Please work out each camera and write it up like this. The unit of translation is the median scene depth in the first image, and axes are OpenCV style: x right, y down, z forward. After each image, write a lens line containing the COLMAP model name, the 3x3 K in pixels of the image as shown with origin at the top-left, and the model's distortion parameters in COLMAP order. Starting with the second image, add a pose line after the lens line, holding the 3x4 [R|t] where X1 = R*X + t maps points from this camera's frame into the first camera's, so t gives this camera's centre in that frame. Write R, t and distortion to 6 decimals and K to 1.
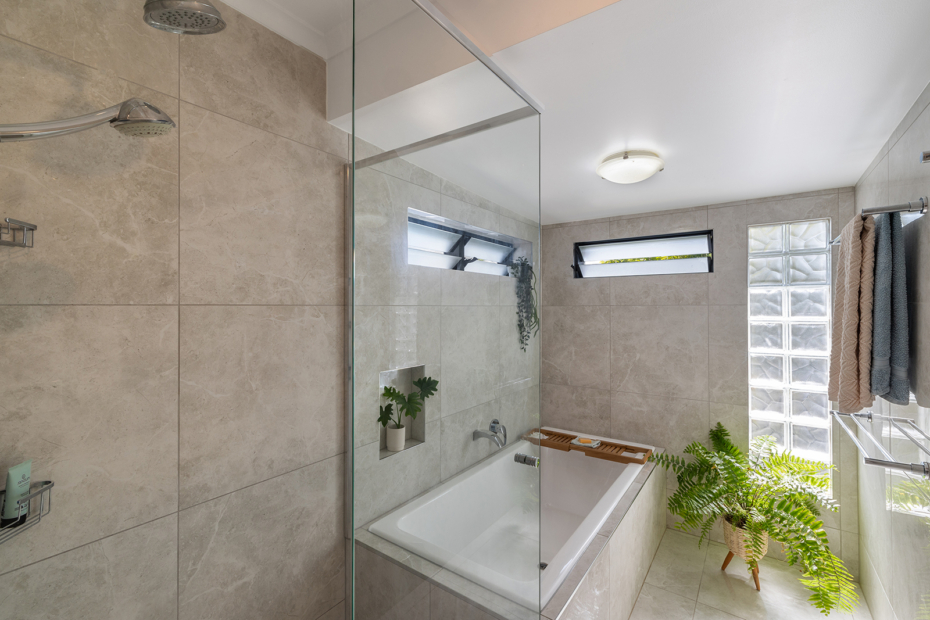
lens RADIAL K [[400.0, 0, 465.8], [0, 400.0, 306.5], [0, 0, 1]] dist [0.002699, 0.000294]
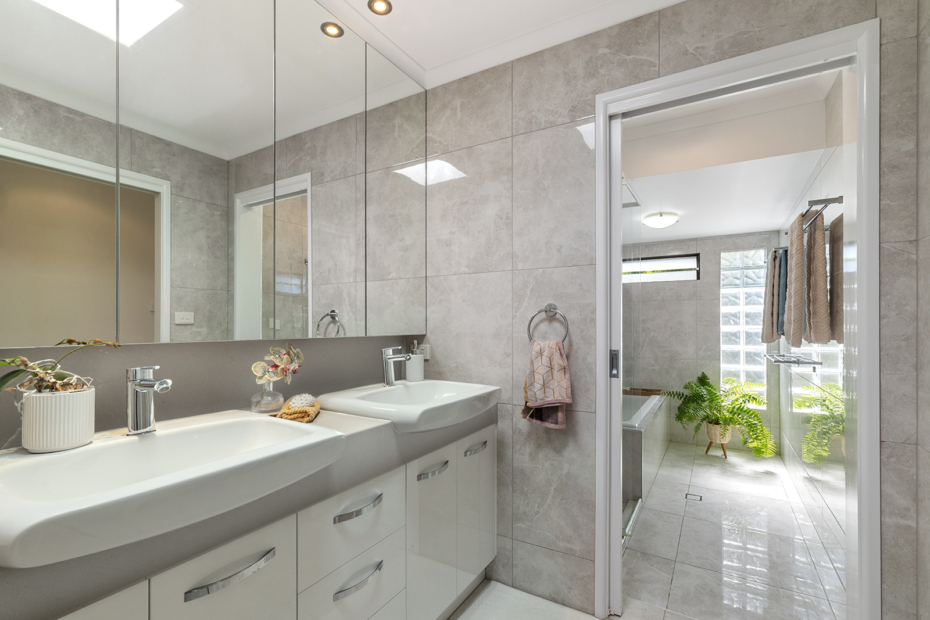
lens RADIAL K [[428.3, 0, 452.1], [0, 428.3, 327.6], [0, 0, 1]] dist [-0.003260, -0.000707]
pose [[0.997207, -0.001668, 0.074669, -0.523776], [0.000955, 0.999954, 0.009578, 0.093437], [-0.074682, -0.009479, 0.997162, -0.667885]]
